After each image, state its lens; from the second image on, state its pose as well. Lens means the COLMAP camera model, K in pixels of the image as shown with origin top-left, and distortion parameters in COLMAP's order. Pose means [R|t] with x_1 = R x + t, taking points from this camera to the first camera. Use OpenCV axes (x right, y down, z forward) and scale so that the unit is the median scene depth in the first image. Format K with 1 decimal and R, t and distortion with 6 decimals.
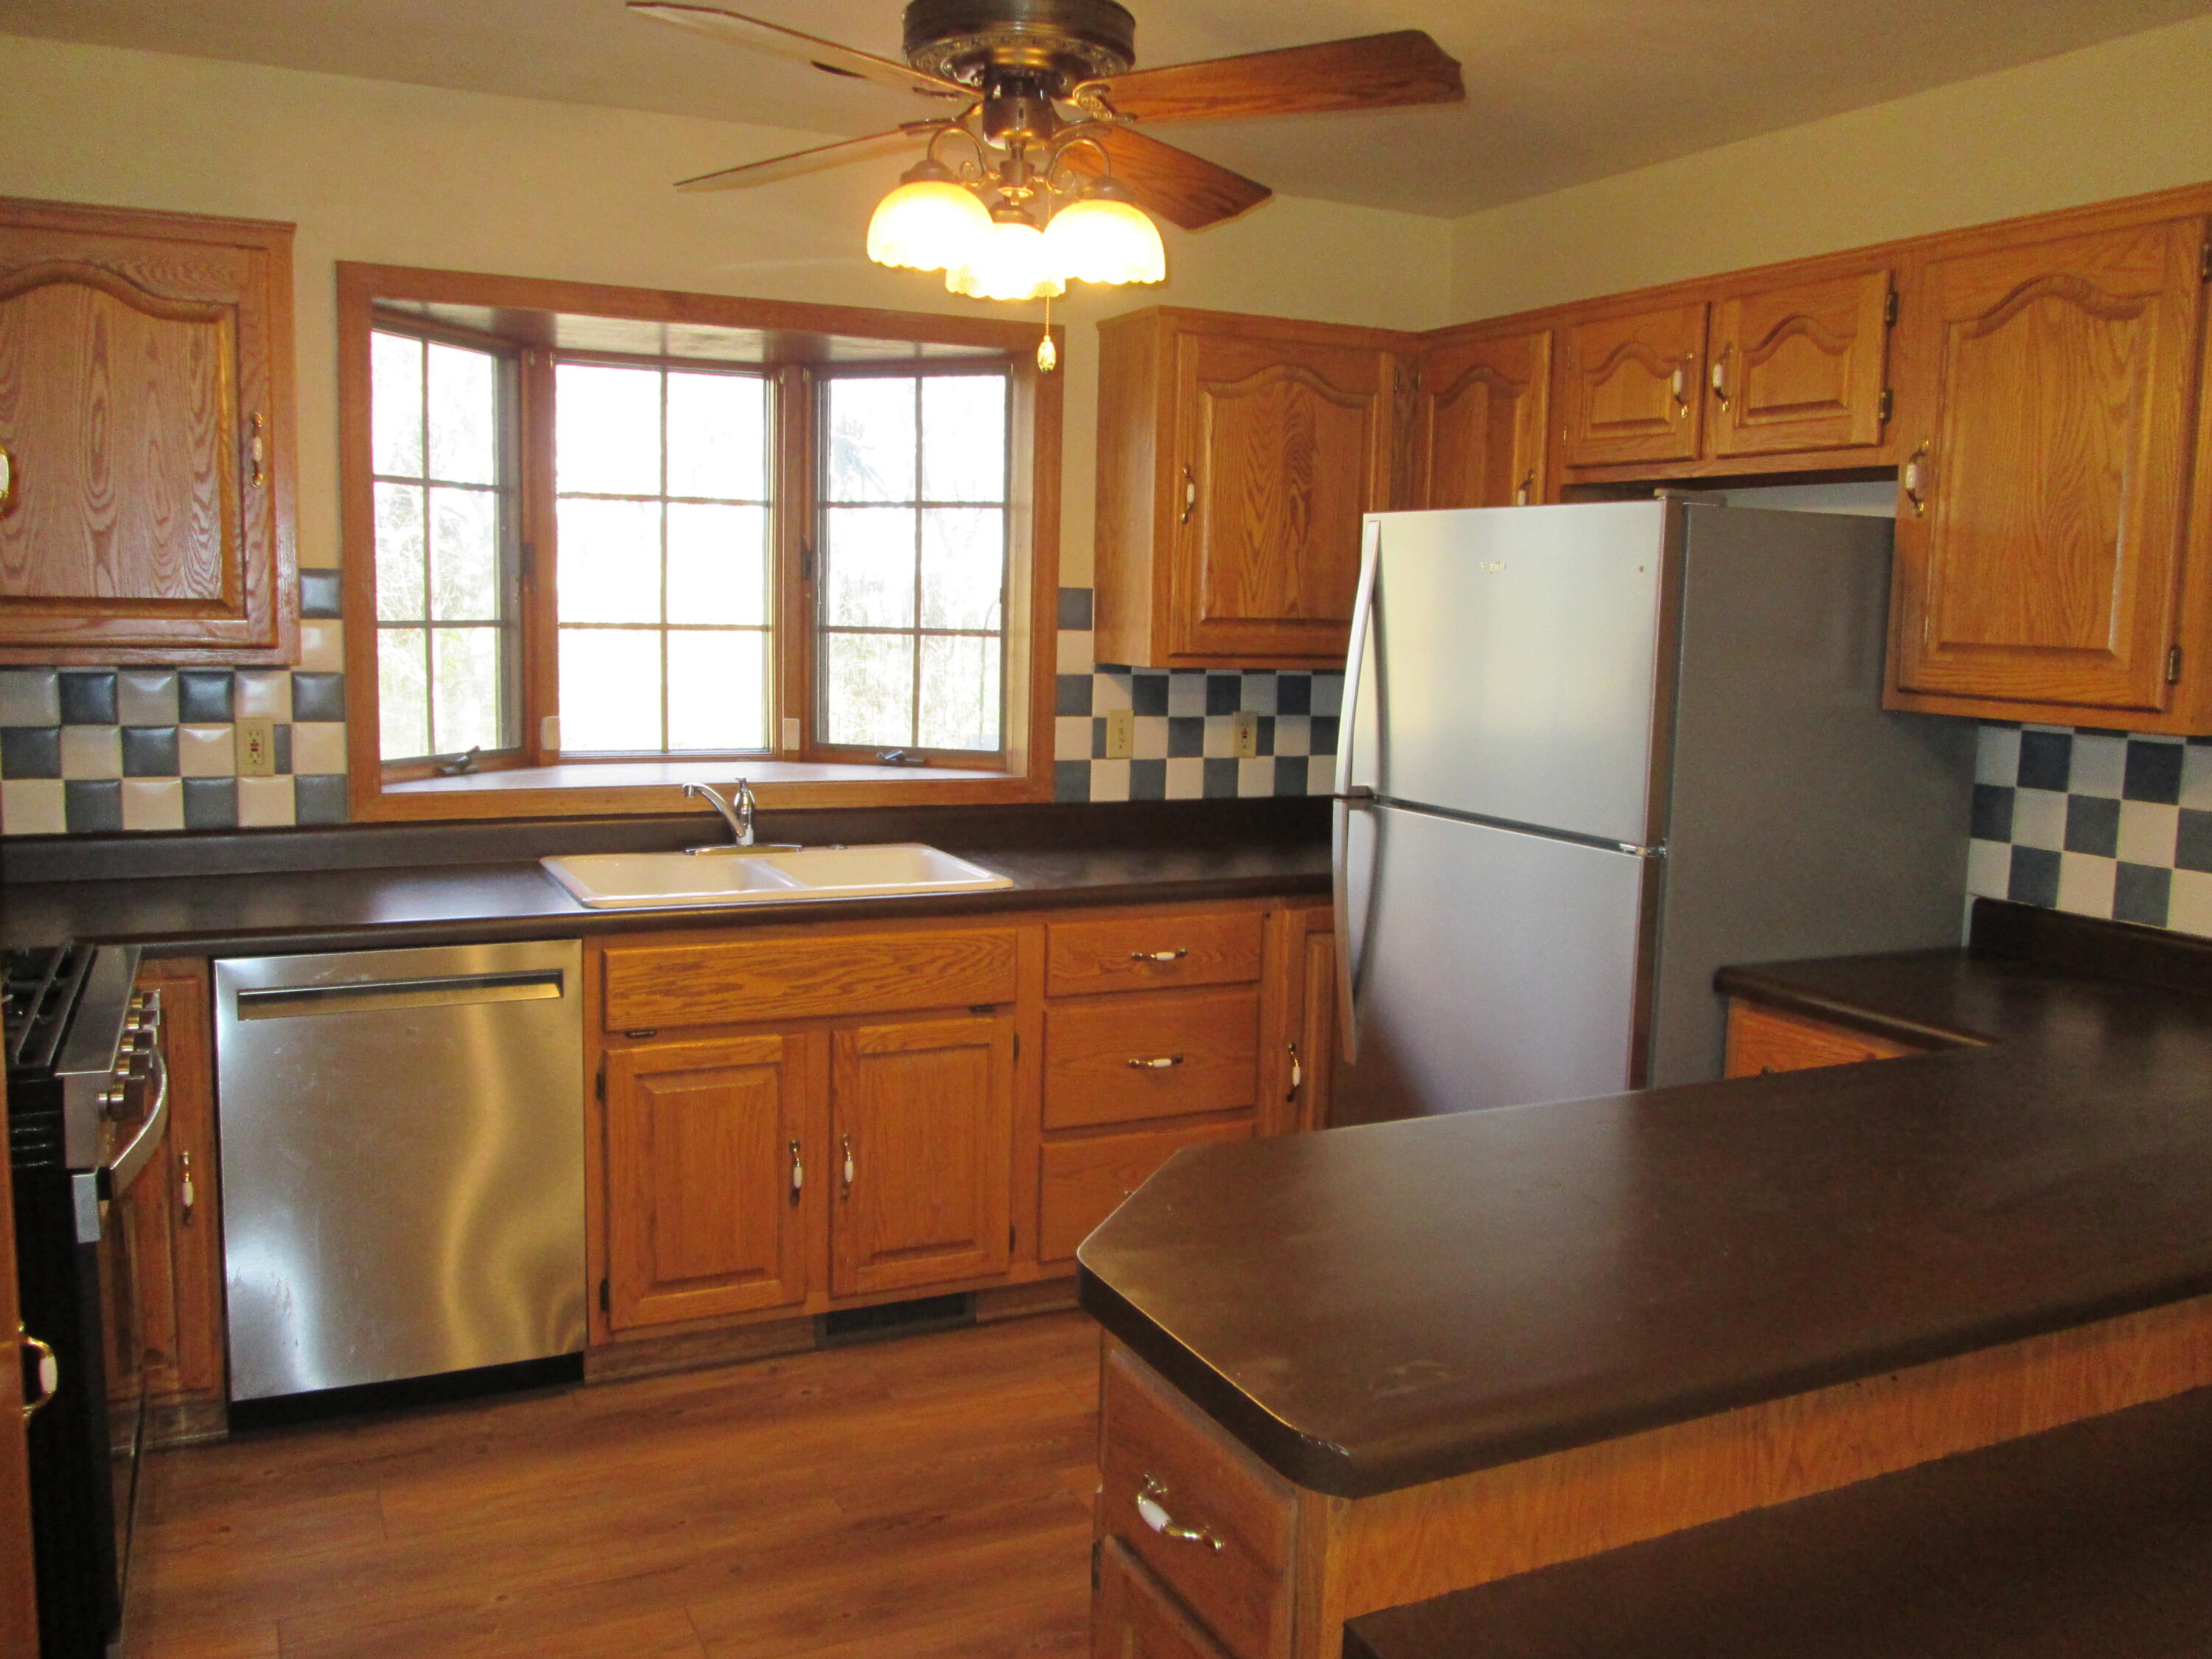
lens RADIAL K [[1931.0, 0, 1106.0], [0, 1931.0, 829.5], [0, 0, 1]] dist [-0.003747, -0.000976]
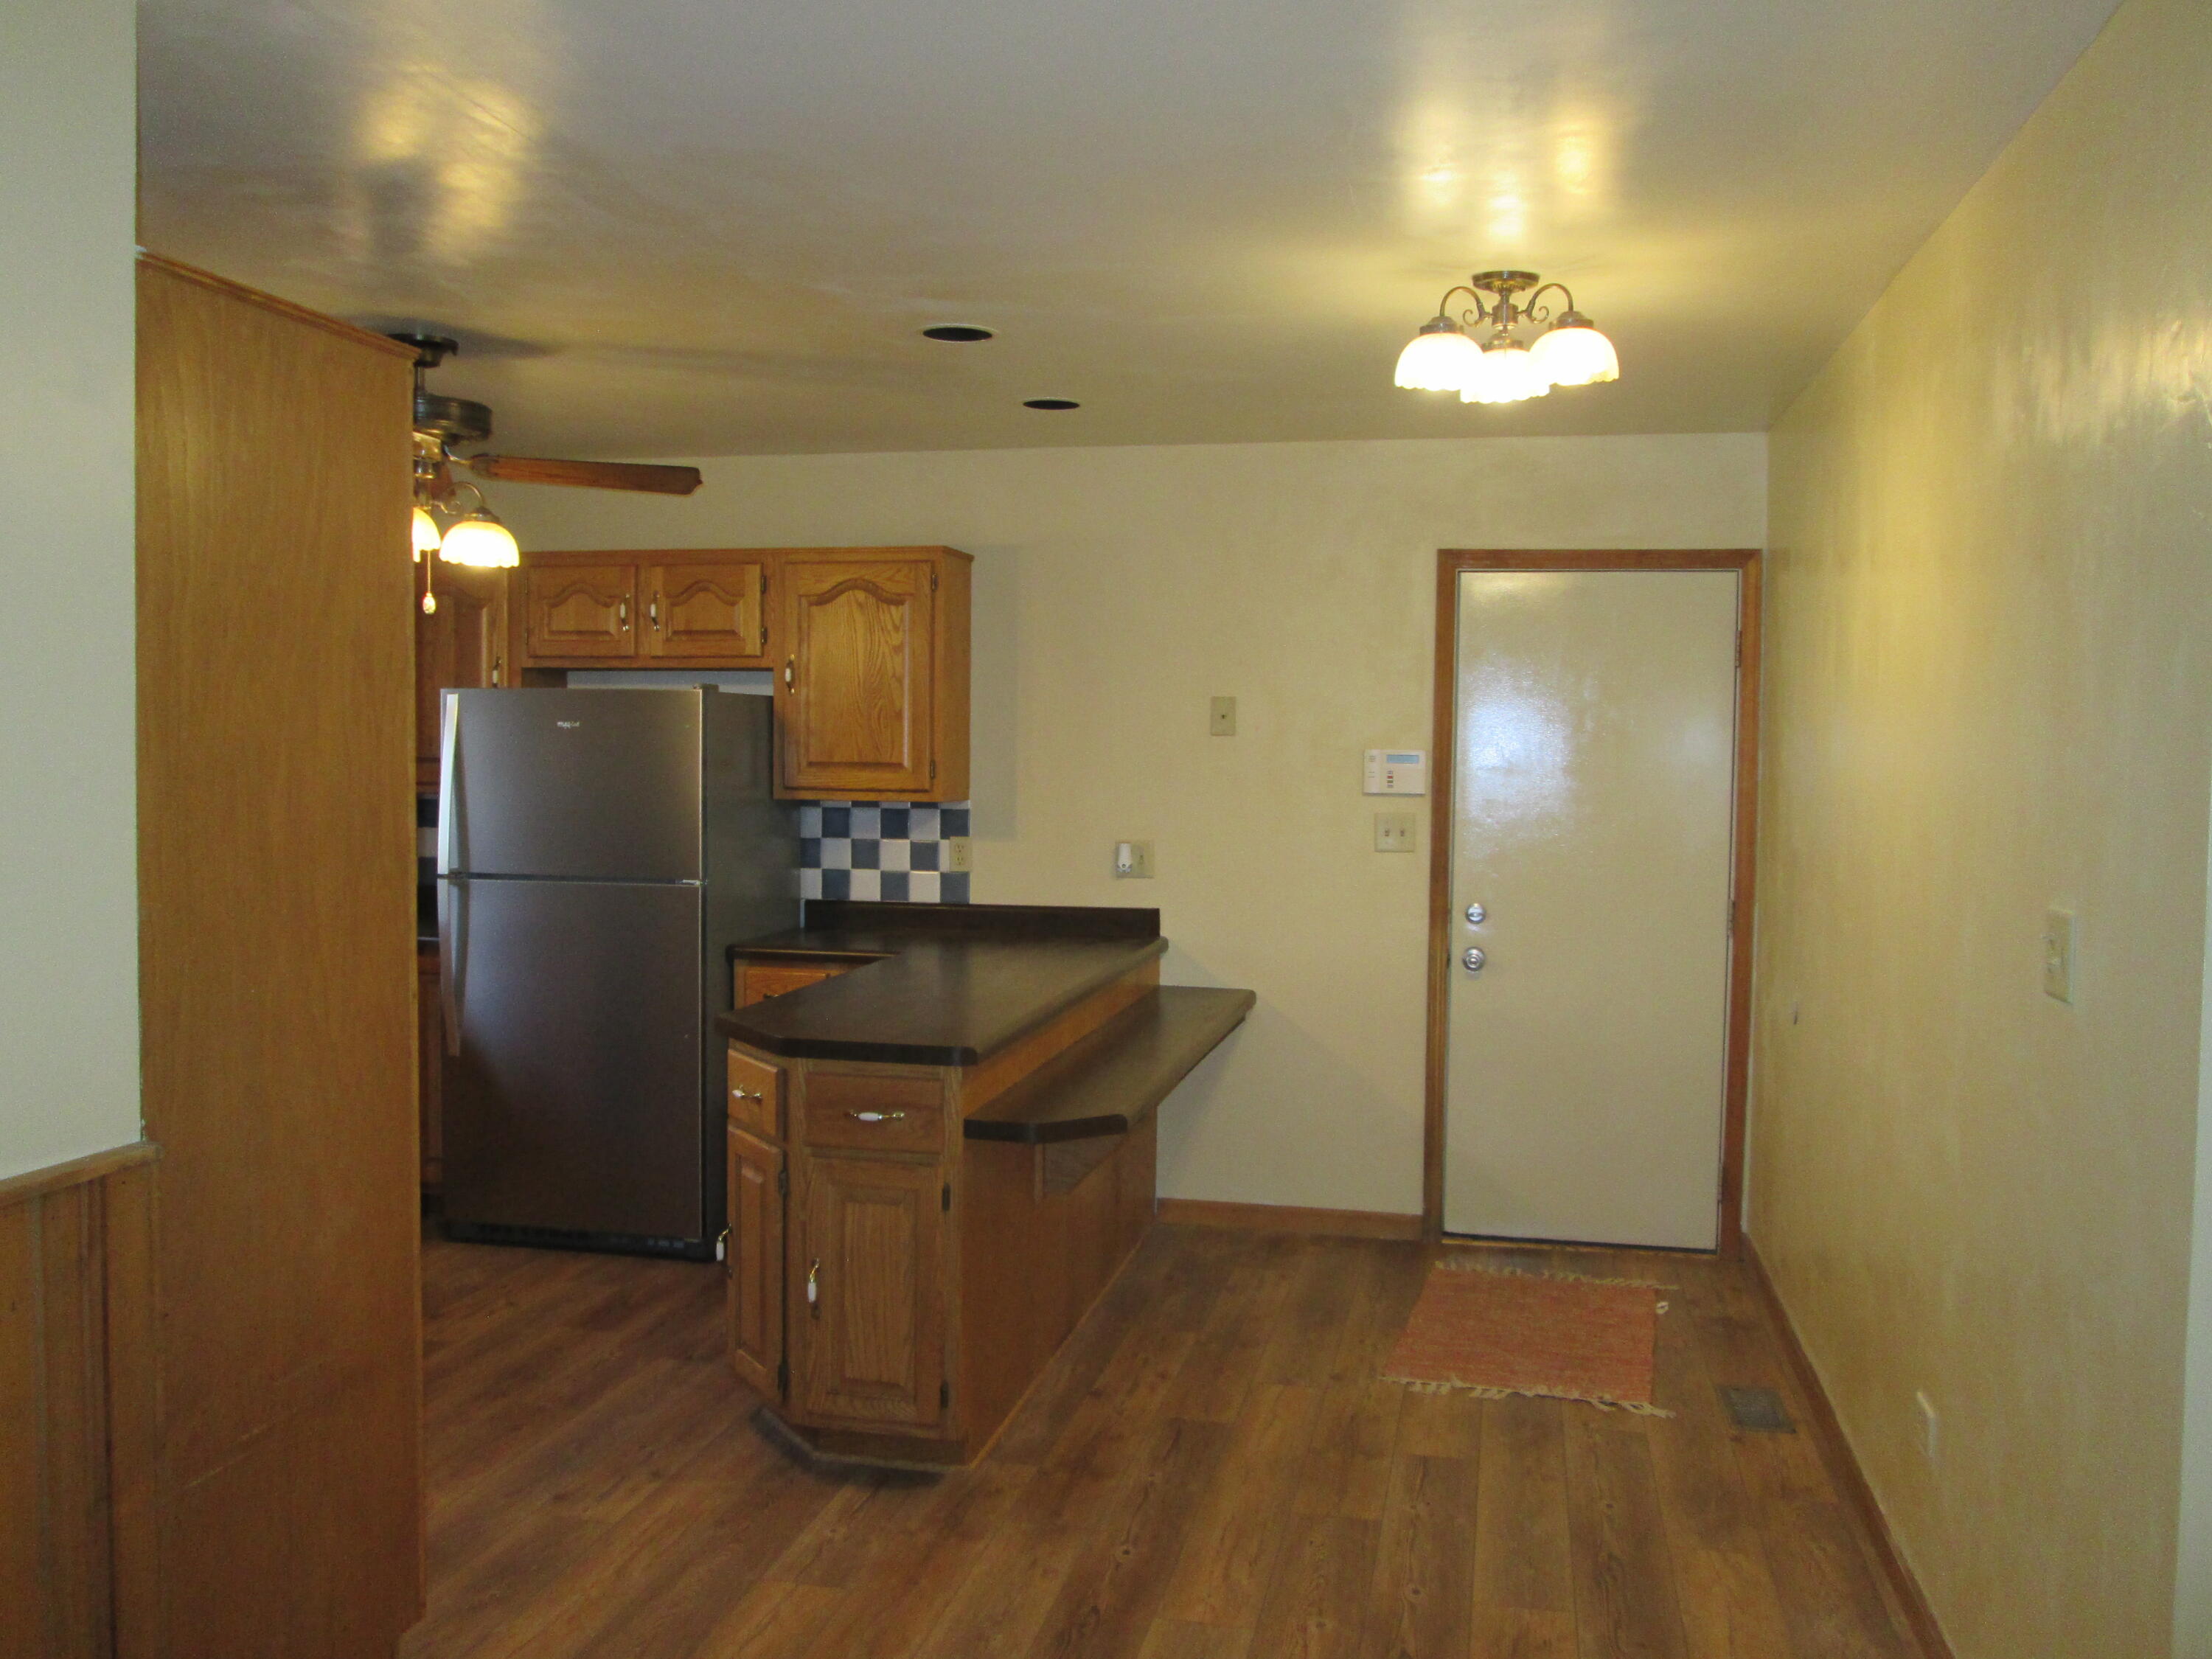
lens RADIAL K [[1931.0, 0, 1106.0], [0, 1931.0, 829.5], [0, 0, 1]] dist [-0.003747, -0.000976]
pose [[0.641474, -0.054026, 0.765240, -0.811318], [0.098179, 0.995096, -0.012045, 0.020444], [-0.760837, 0.082857, 0.643632, -0.426953]]
